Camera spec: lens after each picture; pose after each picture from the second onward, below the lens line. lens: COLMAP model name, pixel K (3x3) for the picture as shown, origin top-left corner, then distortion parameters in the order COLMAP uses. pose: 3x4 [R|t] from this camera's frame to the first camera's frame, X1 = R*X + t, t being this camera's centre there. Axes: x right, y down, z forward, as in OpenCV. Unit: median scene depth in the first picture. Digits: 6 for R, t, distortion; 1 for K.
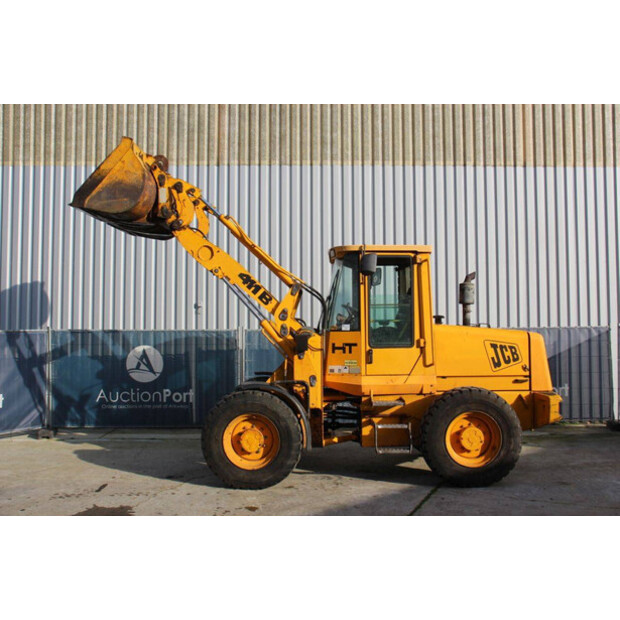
lens RADIAL K [[633.1, 0, 297.1], [0, 633.1, 310.2], [0, 0, 1]] dist [-0.067588, -0.010178]
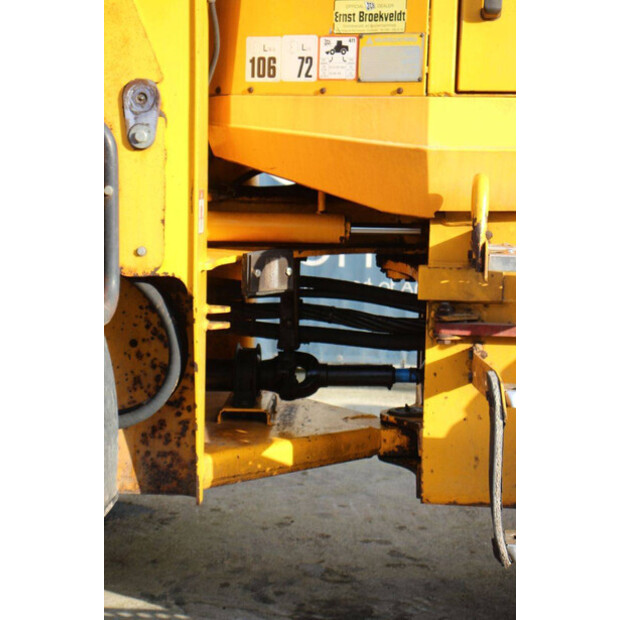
lens RADIAL K [[1453.3, 0, 310.9], [0, 1453.3, 310.3], [0, 0, 1]] dist [0.378522, 0.314488]
pose [[0.997664, 0.036642, -0.057650, 0.094710], [-0.026883, 0.986463, 0.161767, 0.097581], [0.062797, -0.159839, 0.985144, 0.602567]]
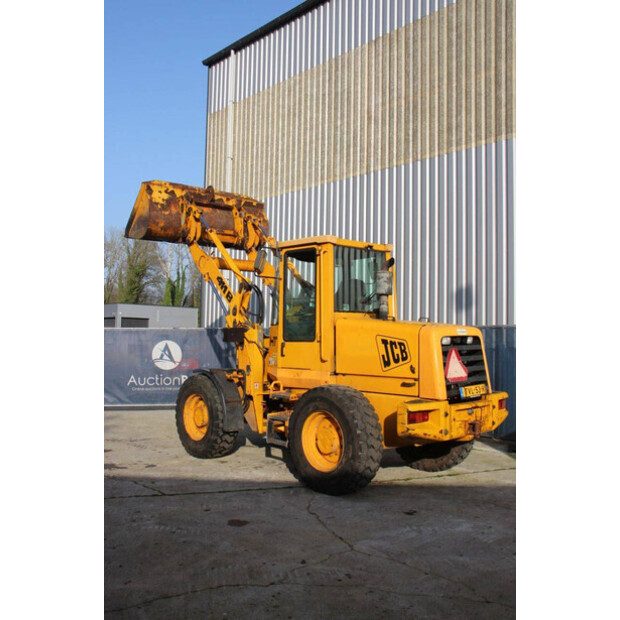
lens RADIAL K [[614.2, 0, 309.9], [0, 614.2, 309.2], [0, 0, 1]] dist [-0.102011, -0.004058]
pose [[0.671775, -0.022270, -0.740421, 0.883686], [0.014453, 0.999752, -0.016958, 0.024801], [0.740615, 0.000690, 0.671930, 0.359505]]
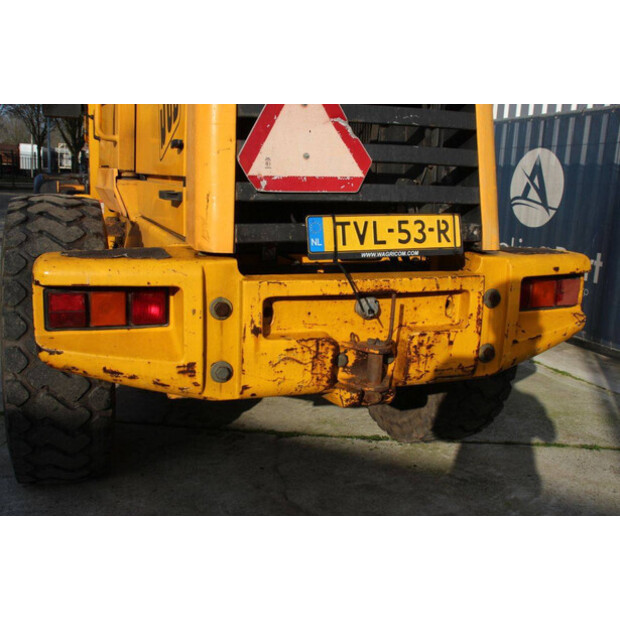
lens RADIAL K [[662.8, 0, 310.9], [0, 662.8, 309.8], [0, 0, 1]] dist [-0.056468, 0.005341]
pose [[0.340234, 0.202325, -0.918317, 0.640386], [-0.007997, 0.977166, 0.212327, 0.100476], [0.940307, -0.064897, 0.334083, 0.968885]]
